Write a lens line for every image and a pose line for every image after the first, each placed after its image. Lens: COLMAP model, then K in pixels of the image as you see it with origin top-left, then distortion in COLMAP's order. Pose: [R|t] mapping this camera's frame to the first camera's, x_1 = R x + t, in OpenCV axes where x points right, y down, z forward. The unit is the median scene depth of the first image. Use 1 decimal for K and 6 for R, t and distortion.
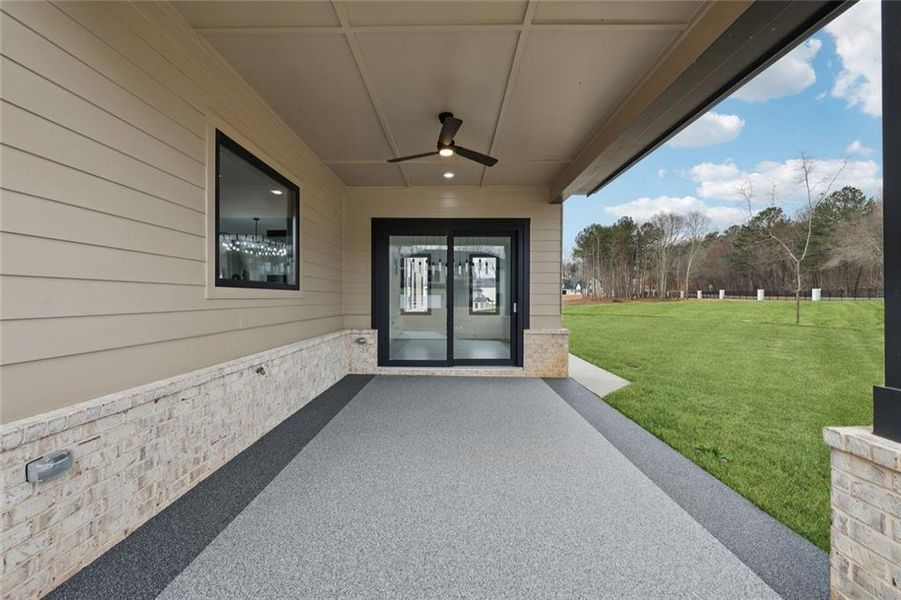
lens RADIAL K [[363.7, 0, 449.0], [0, 363.7, 300.7], [0, 0, 1]] dist [0.000335, -0.000011]
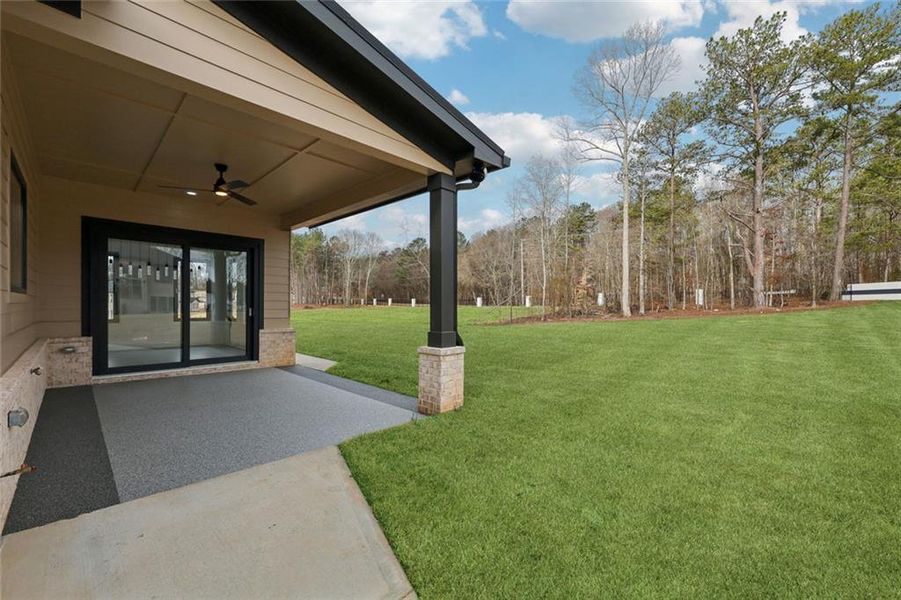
lens RADIAL K [[363.7, 0, 449.0], [0, 363.7, 300.7], [0, 0, 1]] dist [0.000335, -0.000011]
pose [[0.693399, 0.013058, 0.720436, -0.233019], [-0.000422, 0.999843, -0.017716, 0.002846], [-0.720554, 0.011980, 0.693295, -0.310000]]
